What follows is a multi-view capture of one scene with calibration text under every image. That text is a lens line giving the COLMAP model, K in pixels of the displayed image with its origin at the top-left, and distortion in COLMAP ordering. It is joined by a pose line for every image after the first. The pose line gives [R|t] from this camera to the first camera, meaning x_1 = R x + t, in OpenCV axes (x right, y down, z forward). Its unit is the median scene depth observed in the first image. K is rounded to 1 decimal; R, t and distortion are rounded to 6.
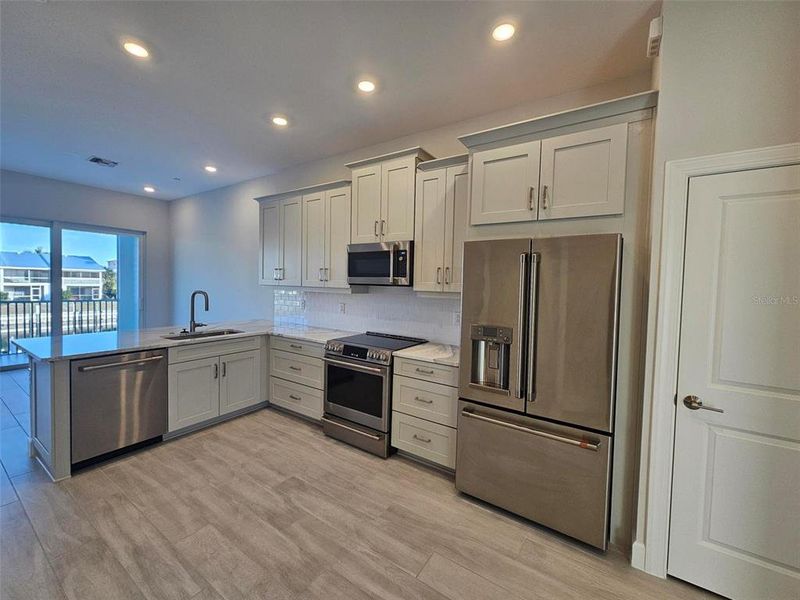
lens RADIAL K [[325.3, 0, 400.0], [0, 325.3, 300.0], [0, 0, 1]] dist [0.000599, 0.000015]
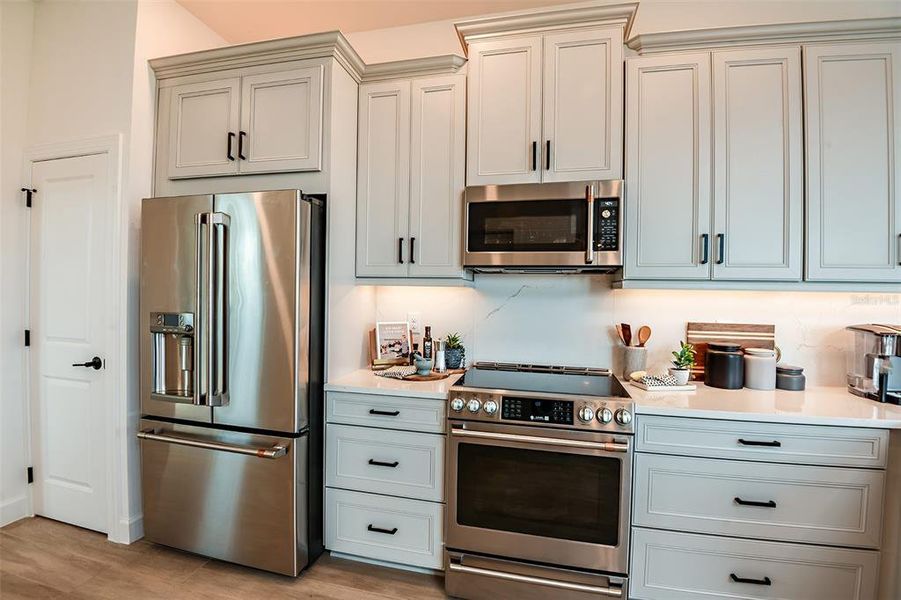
lens RADIAL K [[424.7, 0, 450.5], [0, 424.7, 300.0], [0, 0, 1]] dist [-0.027060, -0.009691]
pose [[0.940139, -0.008520, 0.340685, -0.442795], [0.019489, 0.999396, -0.028787, 0.019354], [-0.340234, 0.033703, 0.939737, 0.468211]]
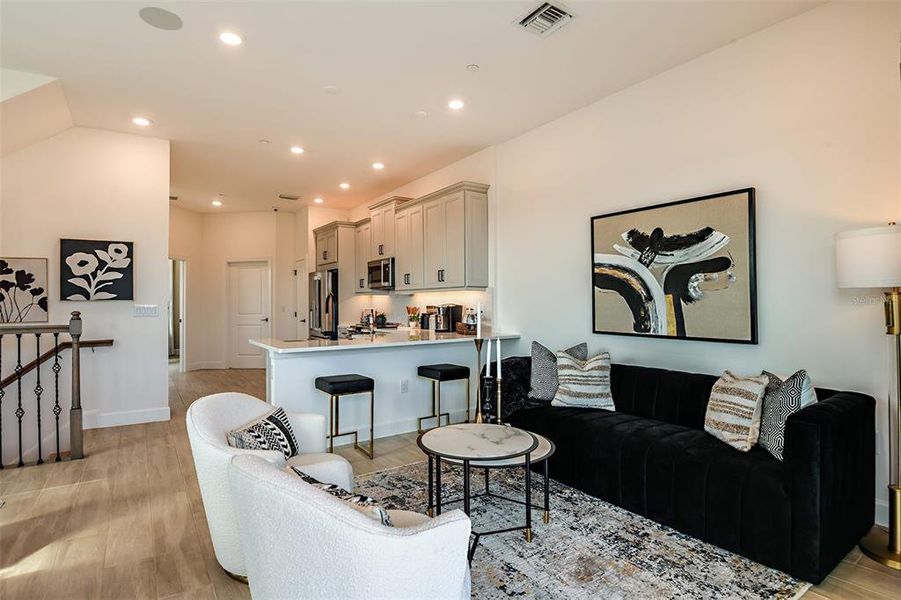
lens RADIAL K [[454.8, 0, 450.5], [0, 454.8, 300.0], [0, 0, 1]] dist [-0.000352, -0.000166]
pose [[0.927200, -0.029943, -0.373367, 1.060043], [0.007250, 0.998048, -0.062035, 0.147898], [0.374495, 0.054812, 0.925607, -0.845236]]
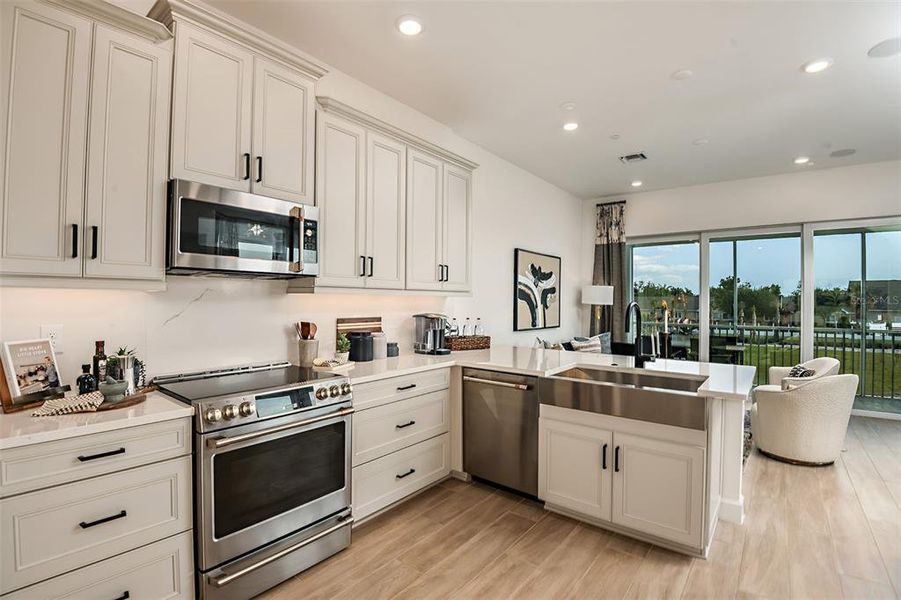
lens RADIAL K [[406.6, 0, 452.4], [0, 406.6, 305.9], [0, 0, 1]] dist [-0.042547, -0.000386]
pose [[0.093174, -0.032078, 0.995133, -0.731293], [0.047557, 0.998483, 0.027734, 0.002770], [-0.994513, 0.044742, 0.094558, 0.656292]]
